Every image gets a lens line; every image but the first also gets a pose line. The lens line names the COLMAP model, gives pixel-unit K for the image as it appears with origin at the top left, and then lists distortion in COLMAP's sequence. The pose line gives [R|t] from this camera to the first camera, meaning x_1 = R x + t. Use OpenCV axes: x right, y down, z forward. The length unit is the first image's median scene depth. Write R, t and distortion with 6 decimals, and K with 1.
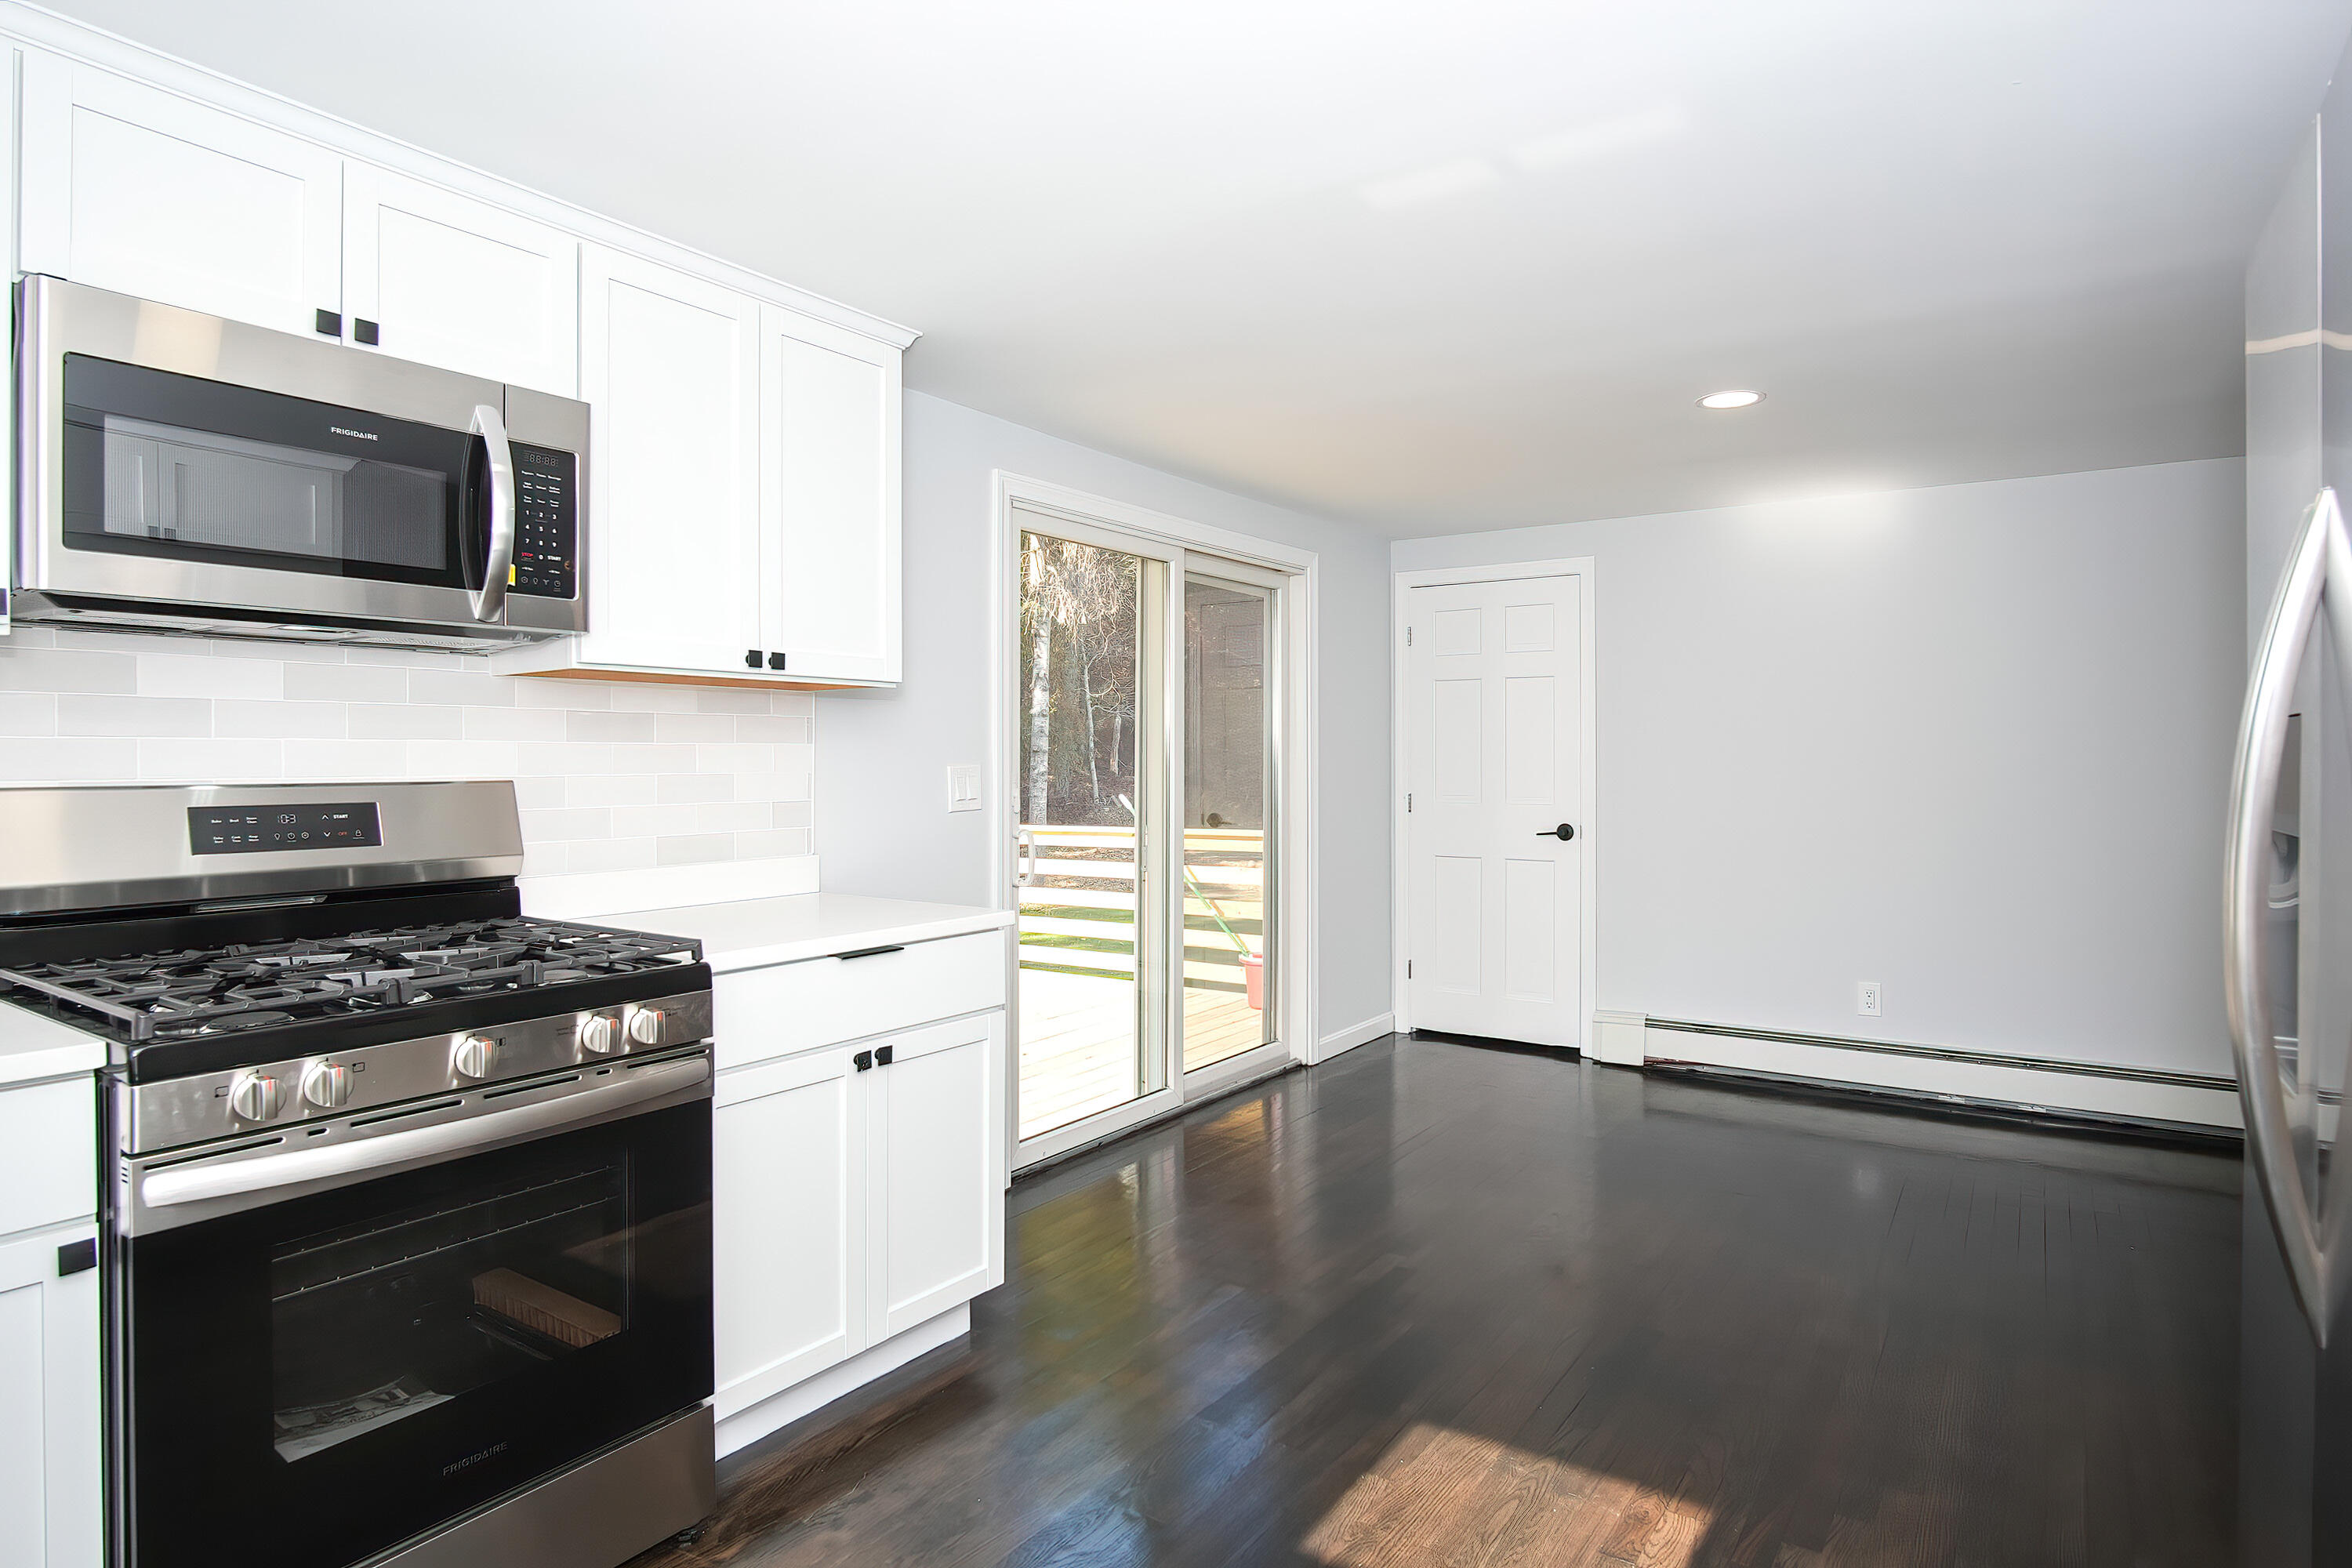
lens RADIAL K [[1272.6, 0, 1167.8], [0, 1272.6, 747.0], [0, 0, 1]] dist [-0.047762, -0.000194]
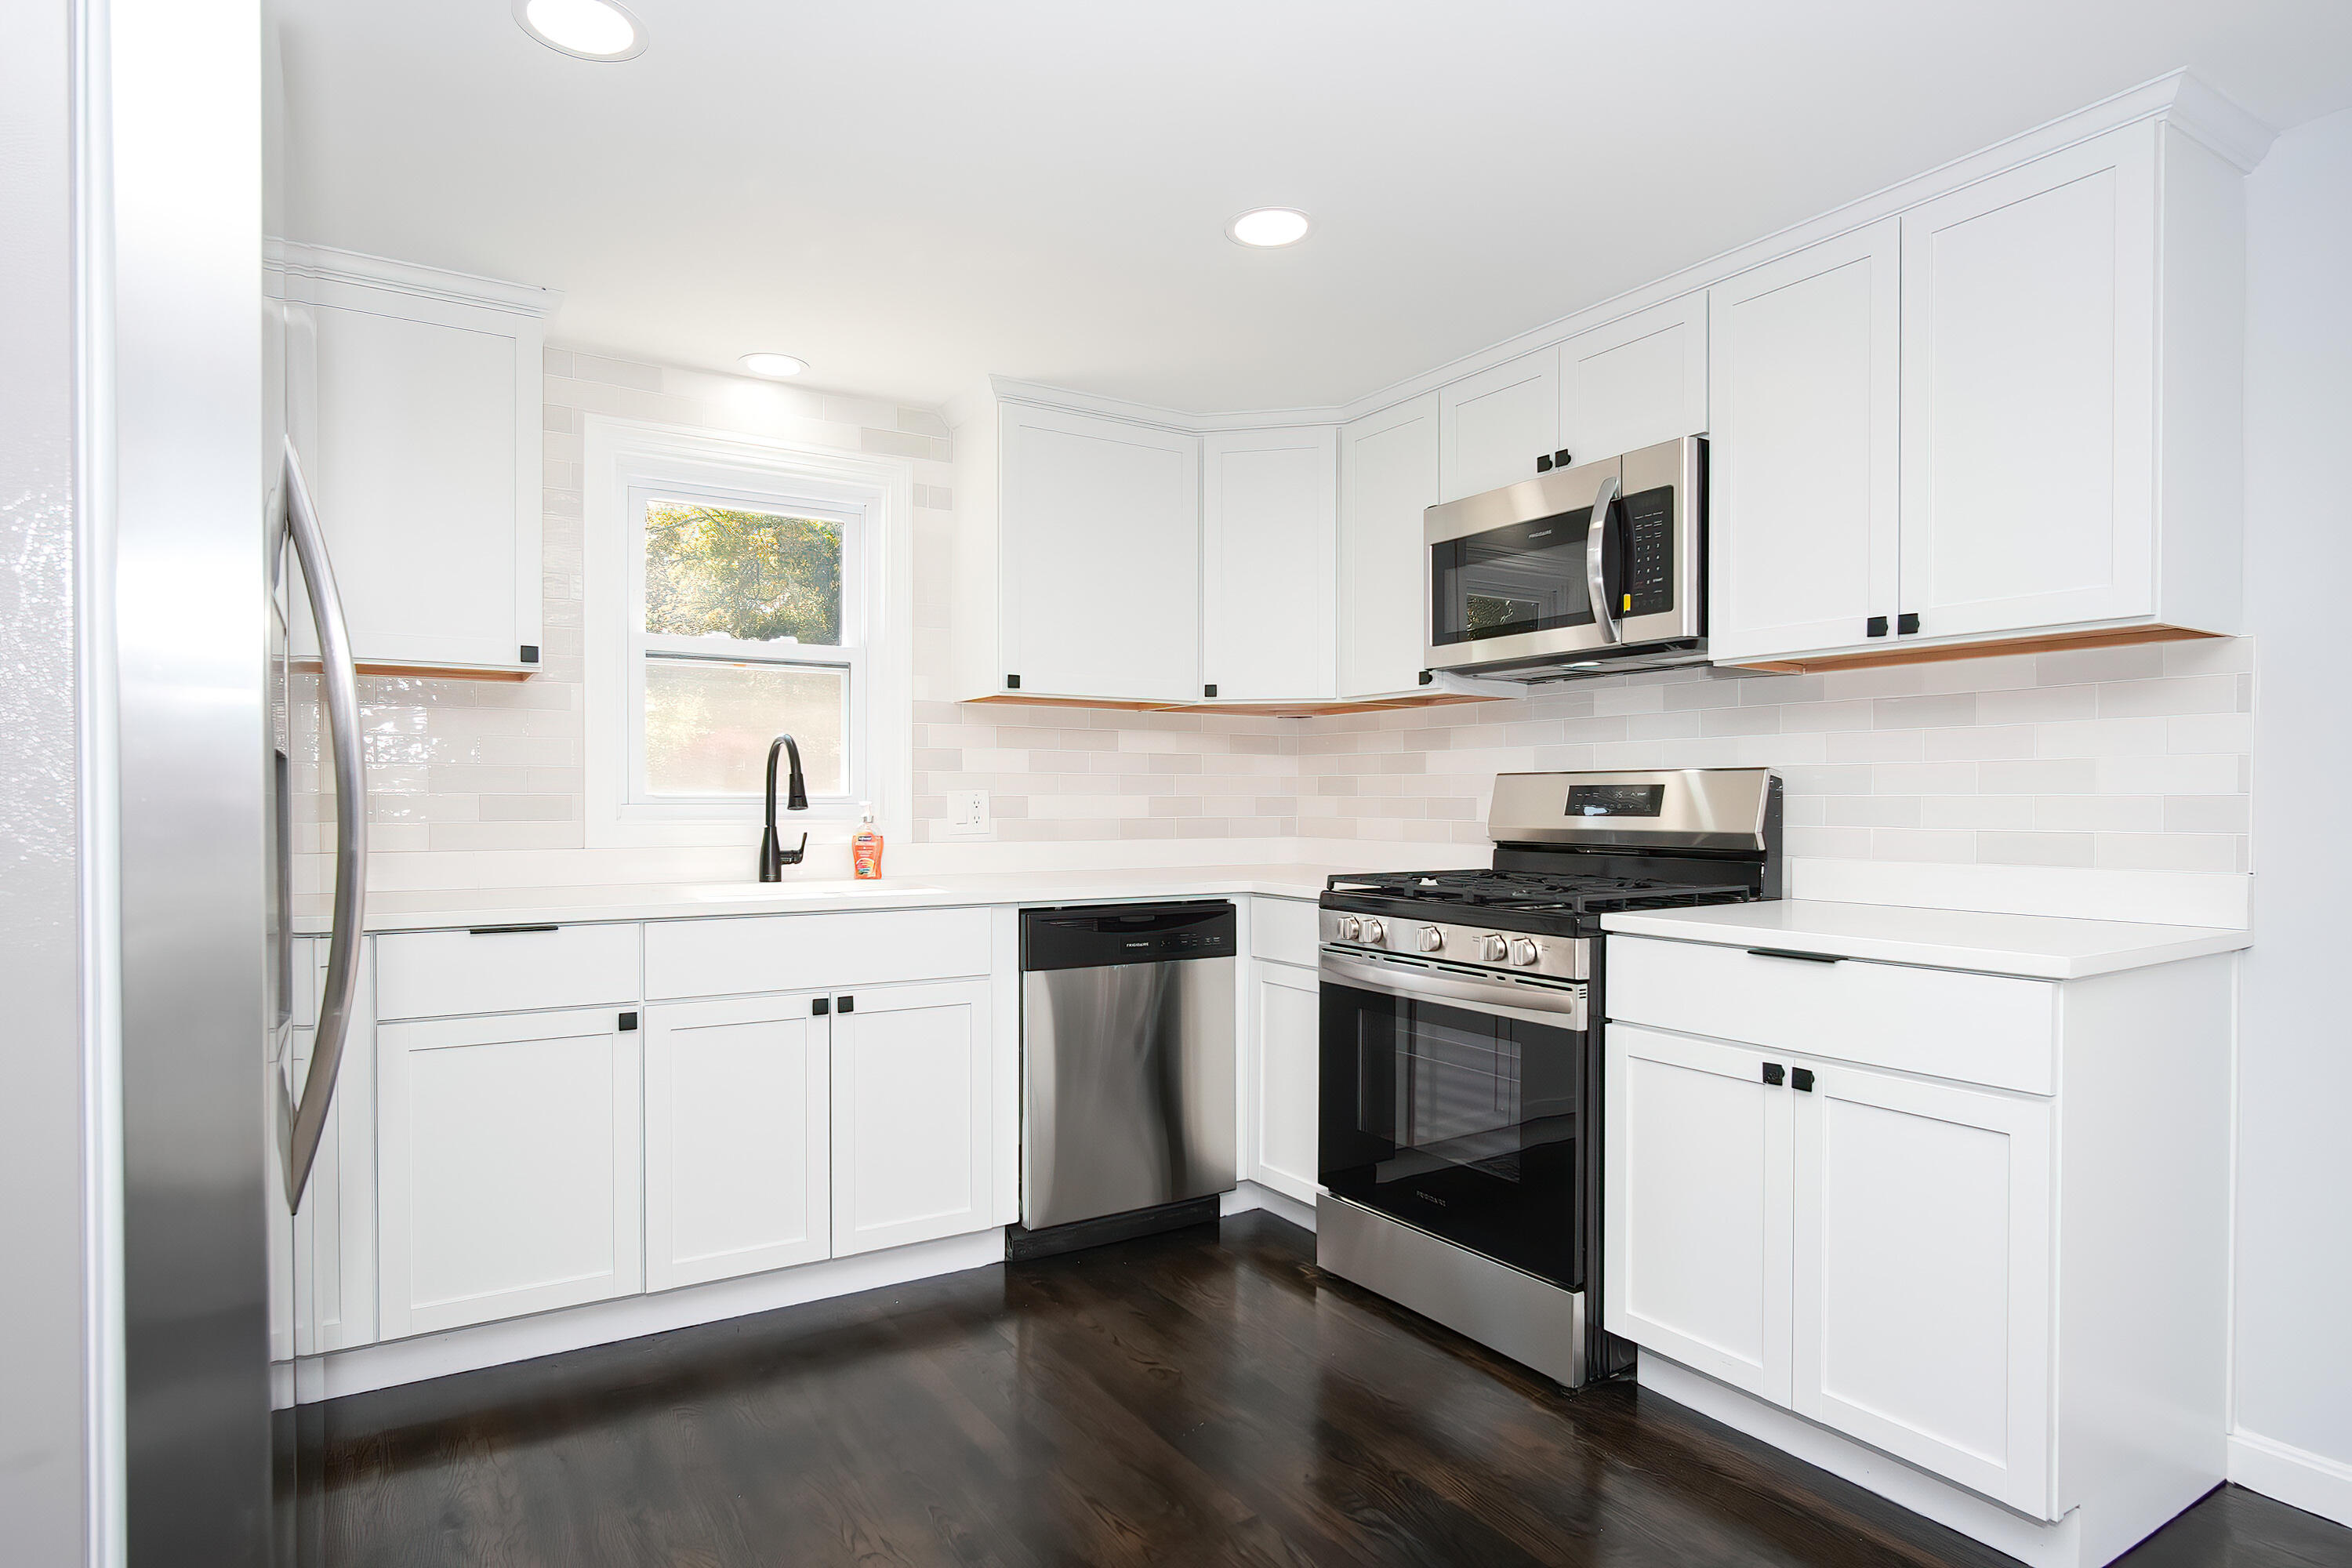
lens RADIAL K [[1284.3, 0, 1173.8], [0, 1284.3, 815.5], [0, 0, 1]] dist [-0.003354, -0.000310]
pose [[-0.409977, 0.009651, -0.912045, 0.831274], [0.002399, 0.999952, 0.009503, 0.063203], [0.912093, 0.001708, -0.409980, 1.087882]]
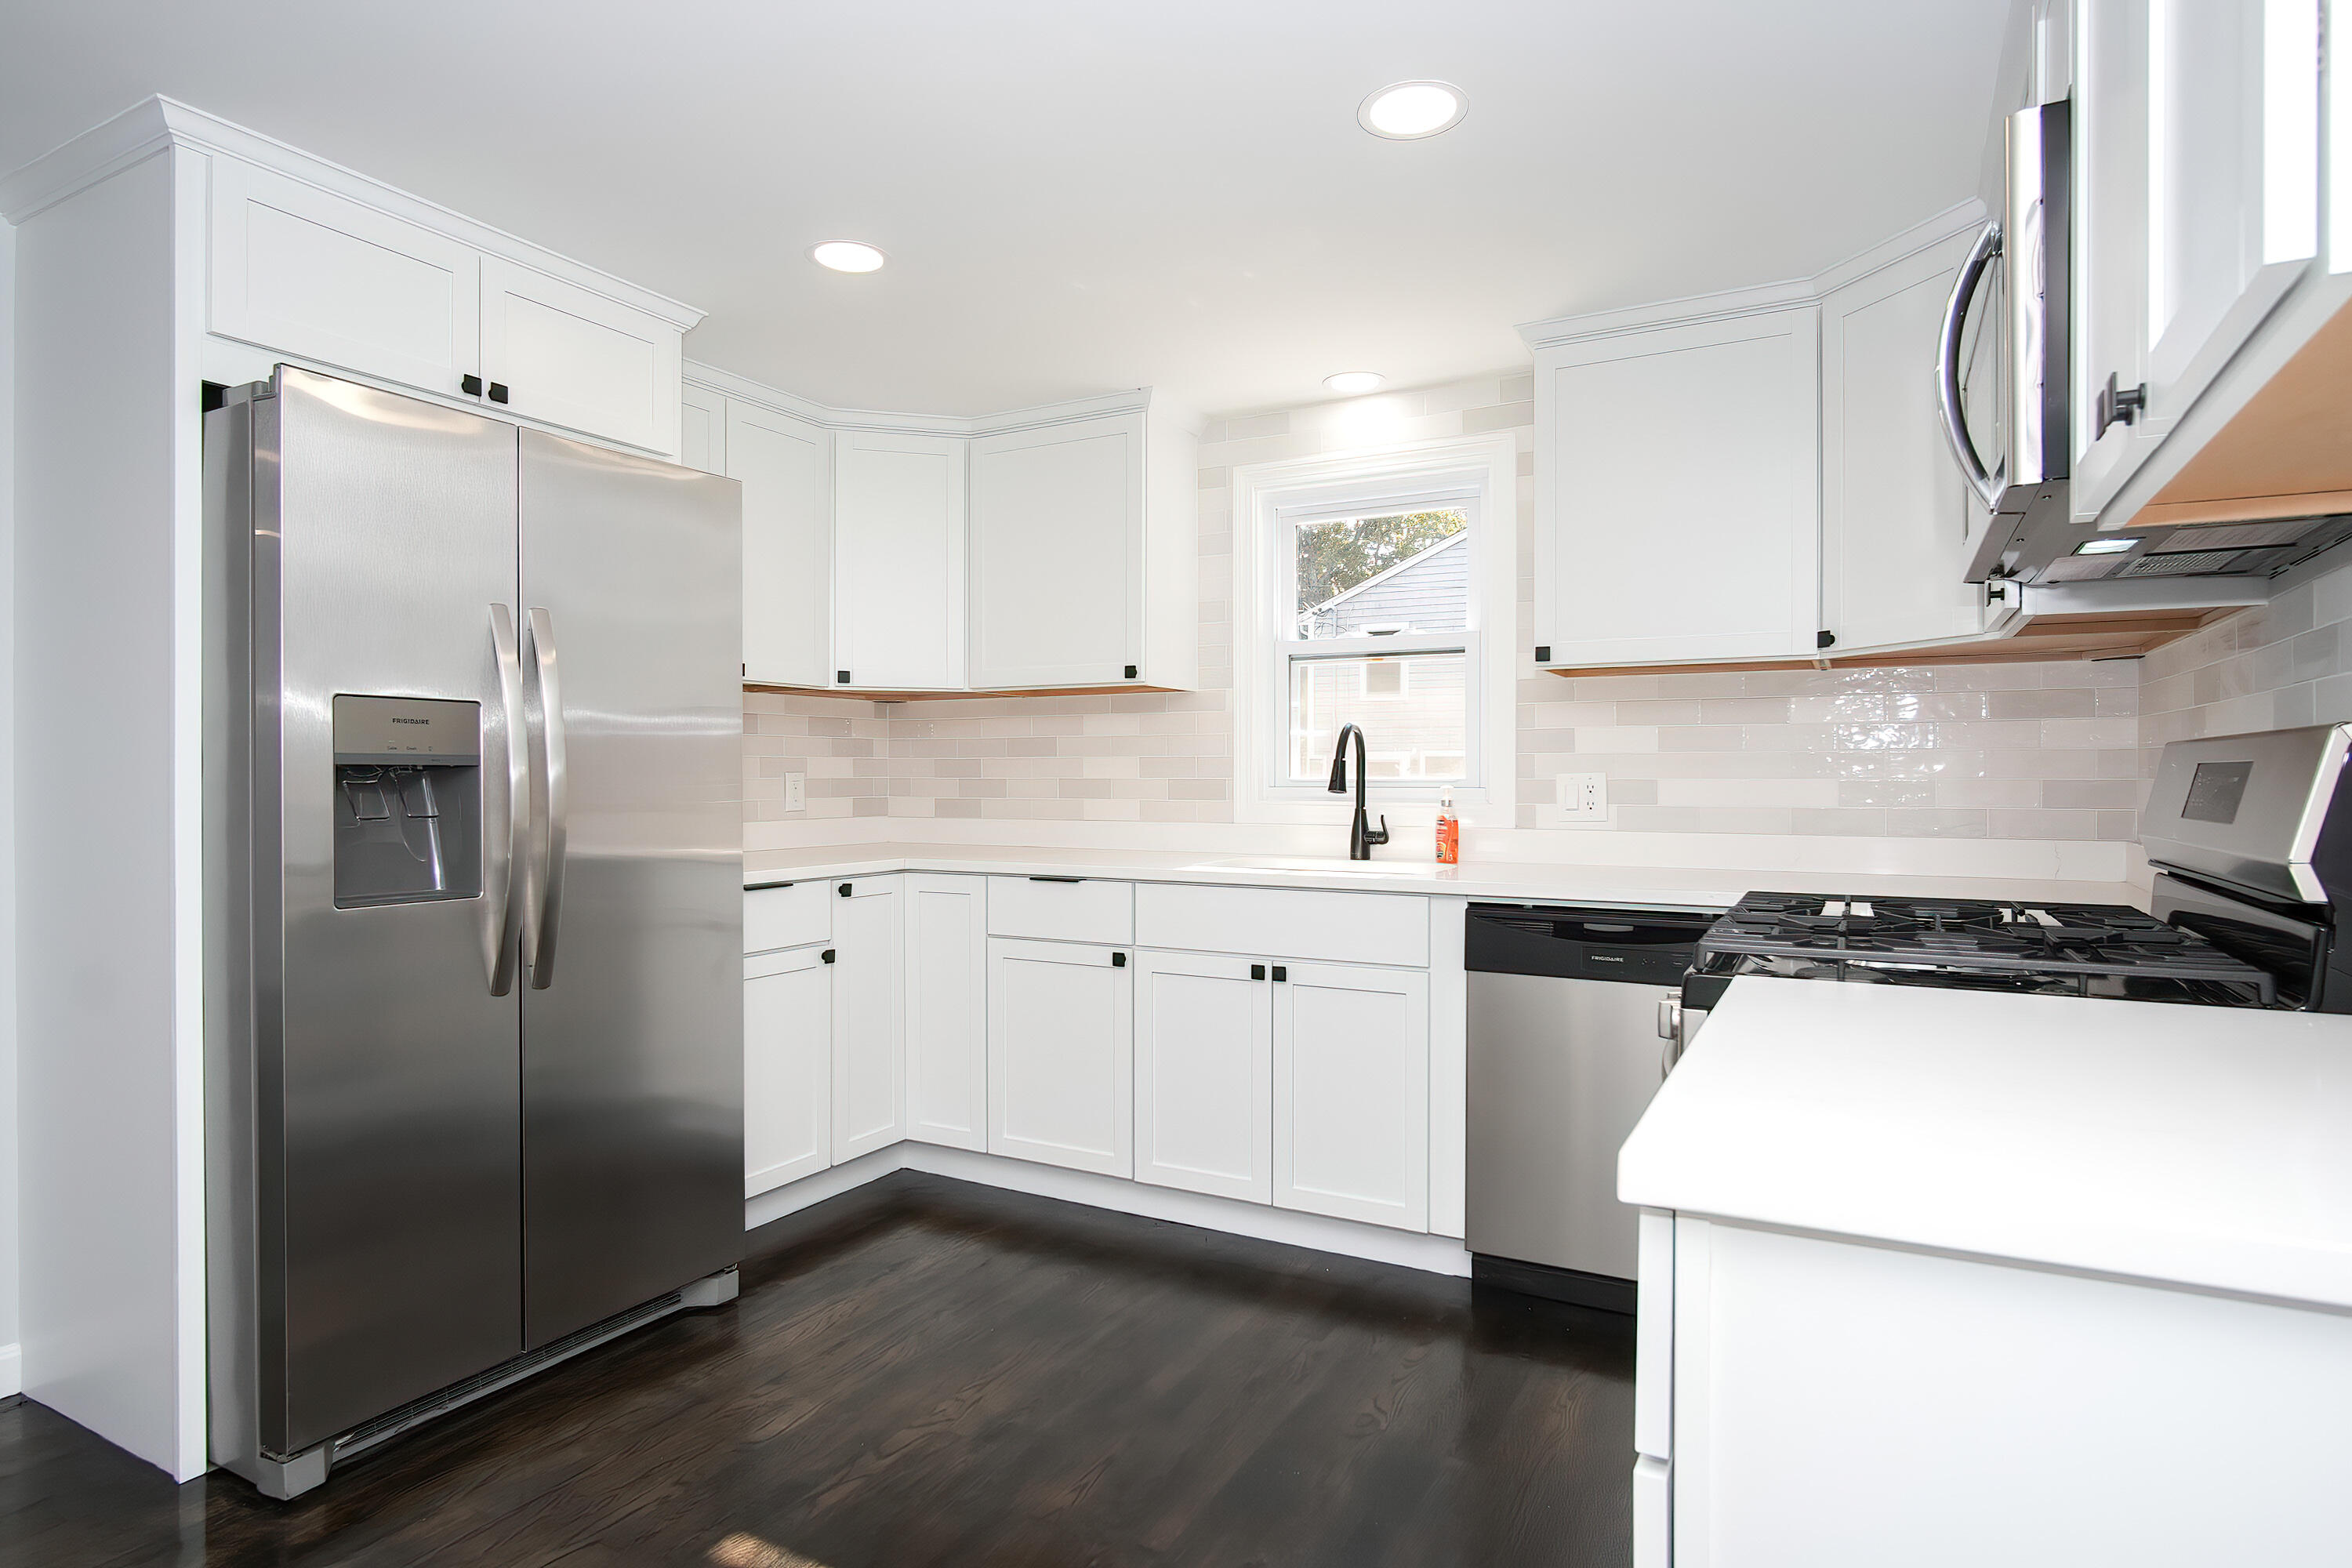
lens RADIAL K [[1278.1, 0, 1167.9], [0, 1278.1, 784.7], [0, 0, 1]] dist [-0.002414, -0.000168]
pose [[-0.996840, -0.000473, -0.079435, 0.005265], [-0.000638, 0.999998, 0.002049, 0.056127], [0.079434, 0.002093, -0.996838, 1.643845]]
